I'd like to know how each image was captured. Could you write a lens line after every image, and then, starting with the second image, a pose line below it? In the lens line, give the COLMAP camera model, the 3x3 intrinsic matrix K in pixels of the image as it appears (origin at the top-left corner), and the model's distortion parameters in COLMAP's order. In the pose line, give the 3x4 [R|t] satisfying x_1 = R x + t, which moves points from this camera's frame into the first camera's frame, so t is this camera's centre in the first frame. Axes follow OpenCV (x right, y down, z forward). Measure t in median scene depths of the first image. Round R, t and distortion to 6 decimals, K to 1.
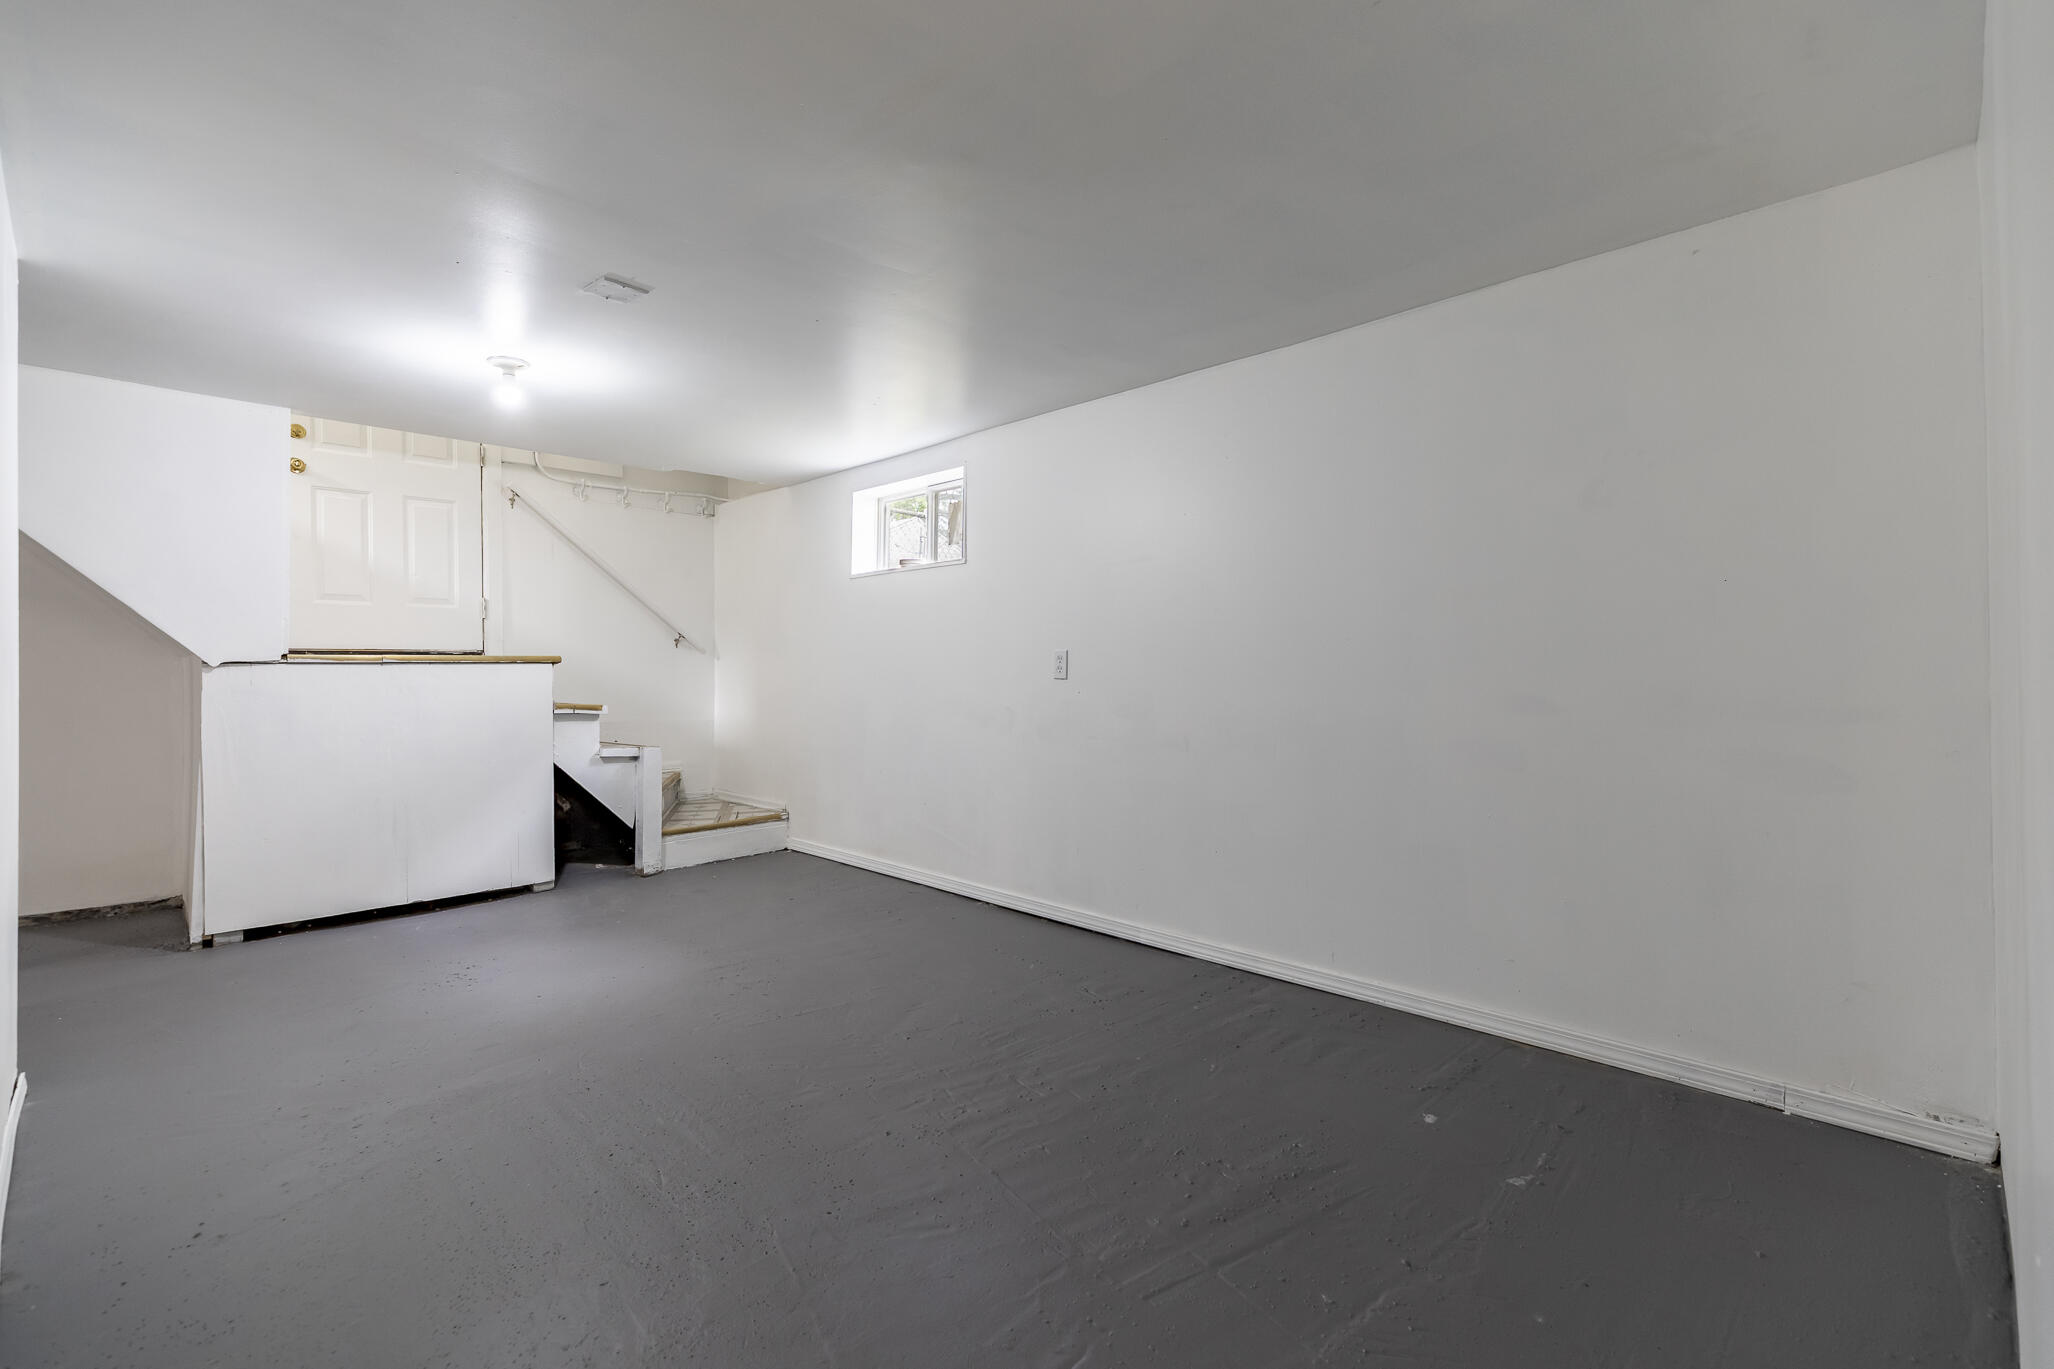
lens RADIAL K [[919.5, 0, 1027.7], [0, 919.5, 675.8], [0, 0, 1]] dist [0.015278, -0.006380]
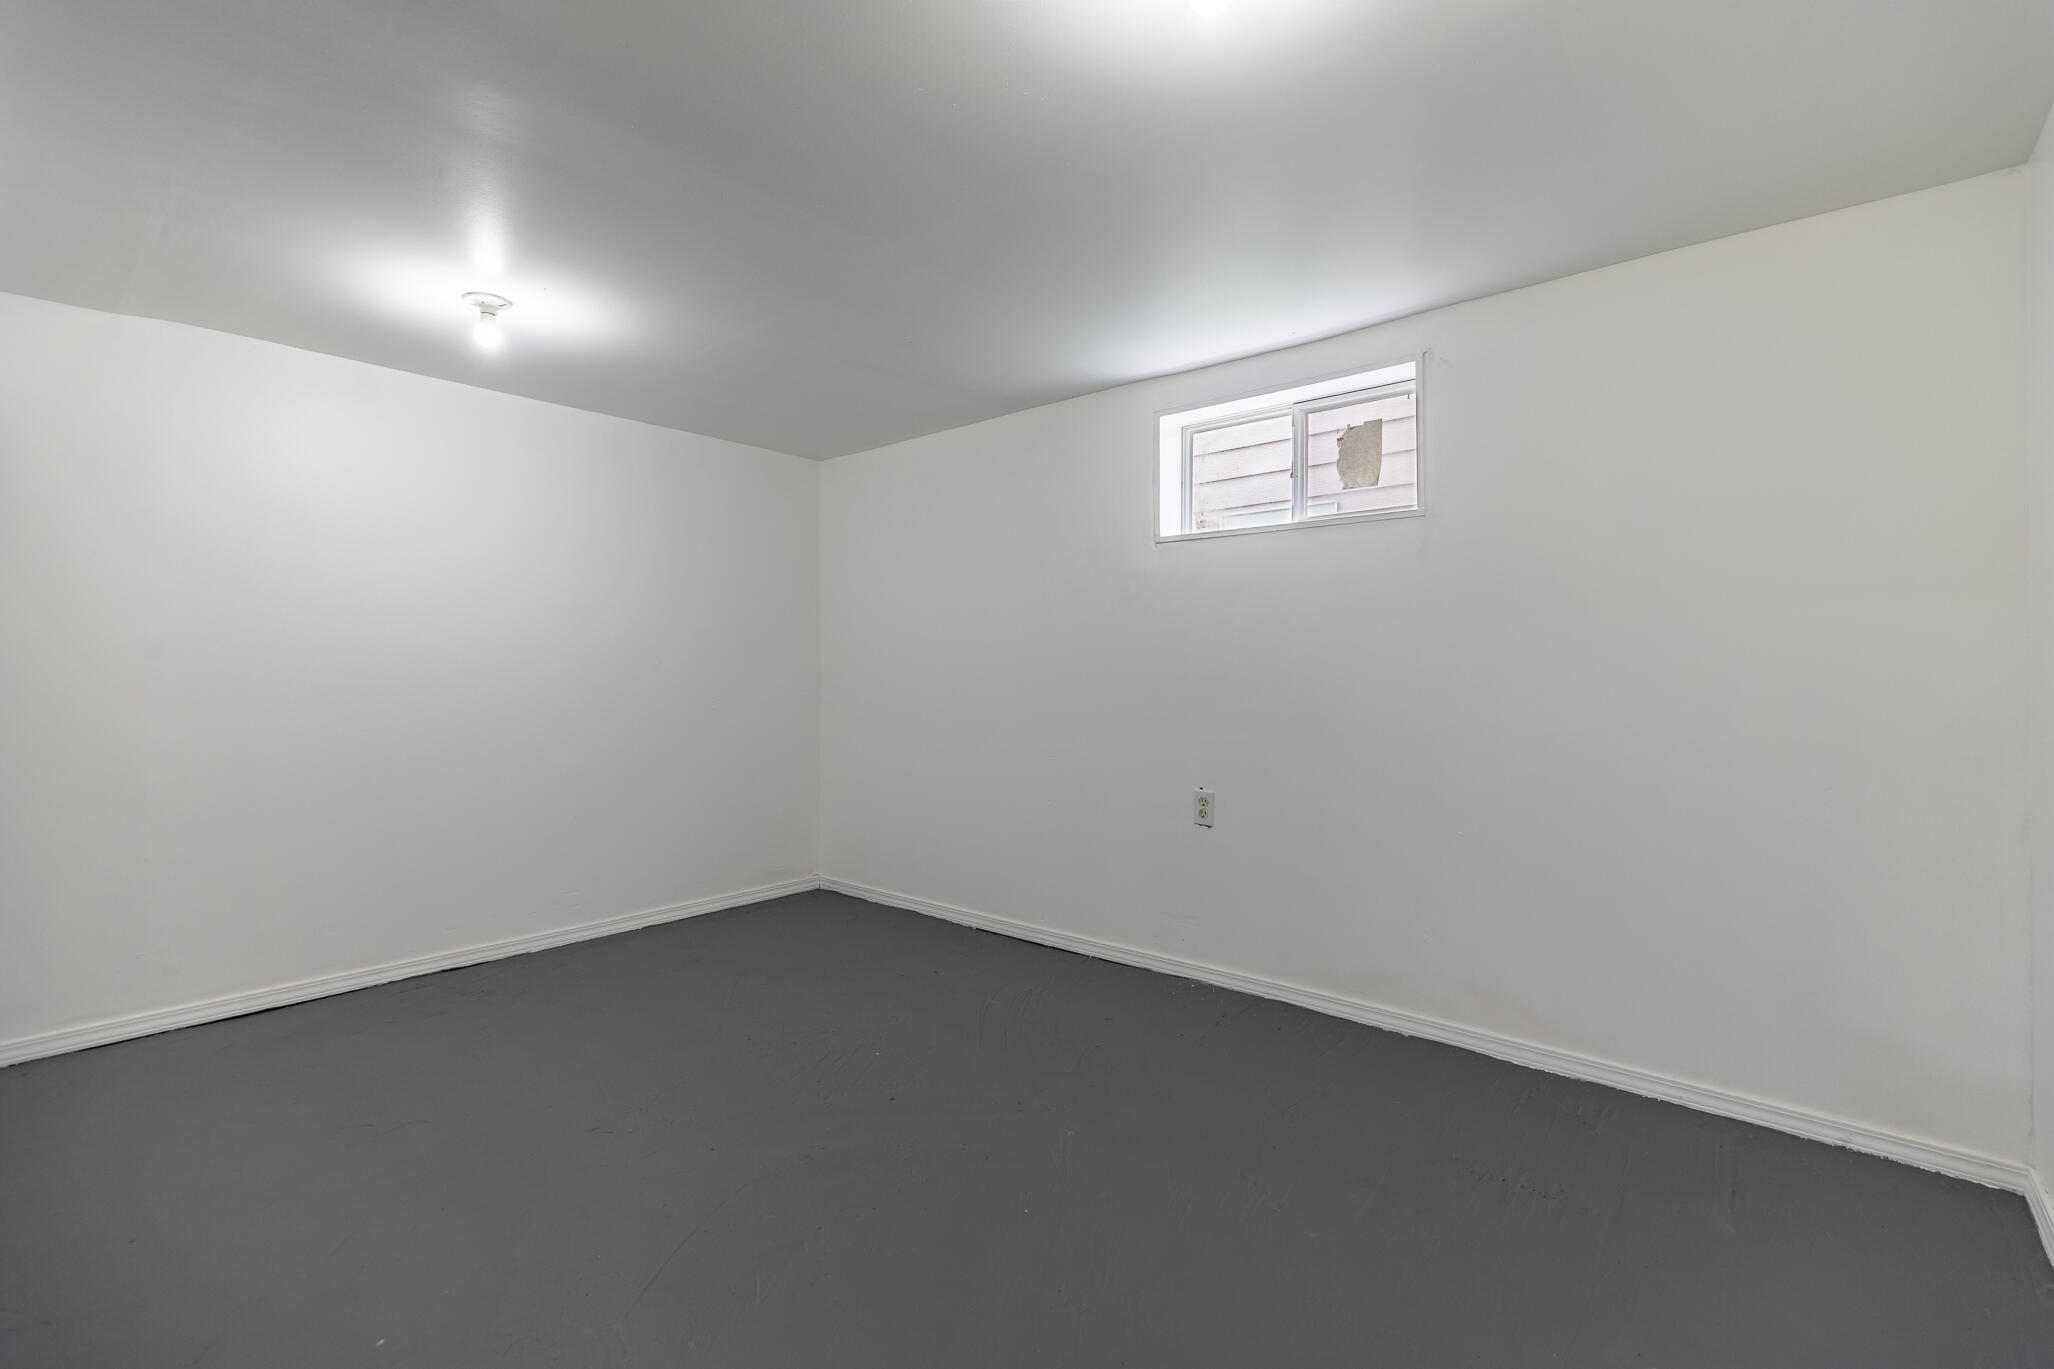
lens RADIAL K [[919.5, 0, 1029.7], [0, 919.5, 690.5], [0, 0, 1]] dist [0.015278, -0.006380]
pose [[0.997265, 0.011690, 0.072979, -0.325304], [-0.012121, 0.999912, 0.005464, -0.000885], [-0.072908, -0.006333, 0.997319, 0.330697]]
